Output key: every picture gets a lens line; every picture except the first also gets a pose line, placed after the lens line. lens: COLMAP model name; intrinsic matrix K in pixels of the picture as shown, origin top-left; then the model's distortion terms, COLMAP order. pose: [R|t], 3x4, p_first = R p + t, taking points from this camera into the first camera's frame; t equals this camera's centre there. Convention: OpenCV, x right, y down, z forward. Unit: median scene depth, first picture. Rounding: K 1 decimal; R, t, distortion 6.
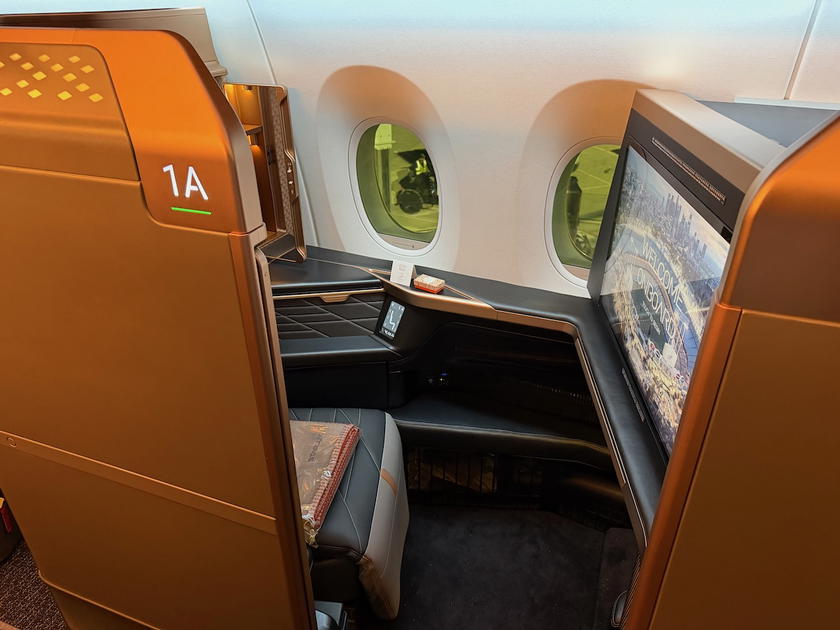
lens RADIAL K [[594.0, 0, 420.0], [0, 594.0, 315.0], [0, 0, 1]] dist [0.102511, -0.136997]
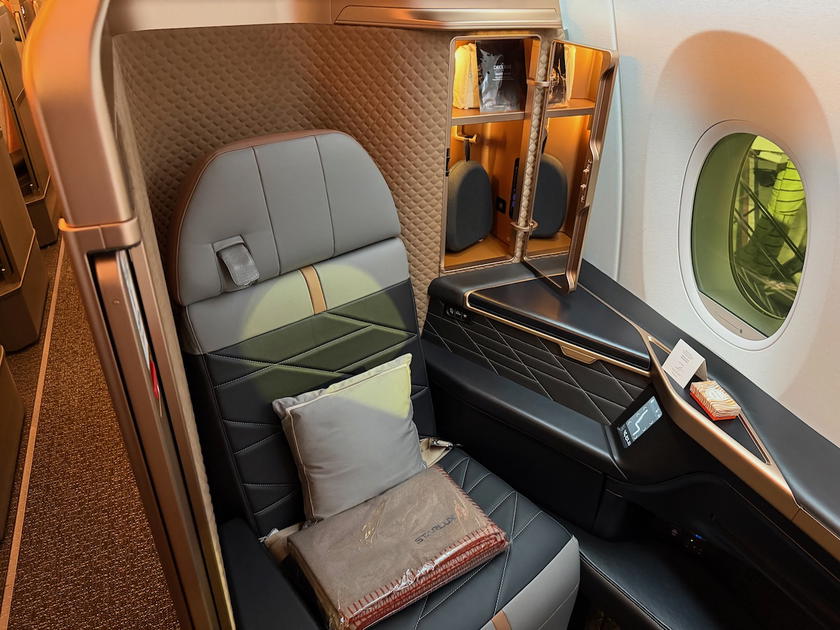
lens RADIAL K [[594.0, 0, 420.0], [0, 594.0, 315.0], [0, 0, 1]] dist [0.102511, -0.136997]
pose [[0.706214, 0.385188, -0.594047, 0.132537], [-0.371243, 0.915918, 0.152553, -0.111907], [0.602860, 0.112801, 0.789833, 0.311972]]
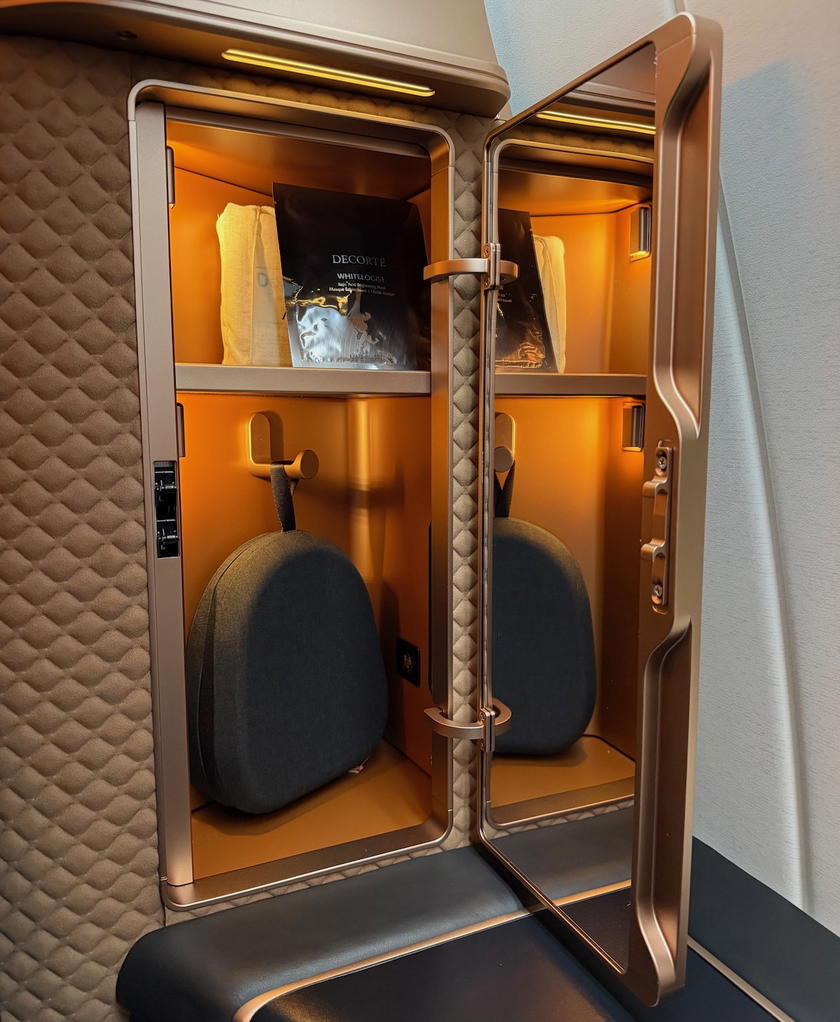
lens RADIAL K [[772.6, 0, 398.5], [0, 772.6, 509.9], [0, 0, 1]] dist [0.127644, -0.193544]
pose [[0.713474, 0.082432, -0.695816, -0.104854], [-0.337608, 0.910624, -0.238295, -0.145053], [0.613984, 0.404930, 0.677537, 0.764561]]
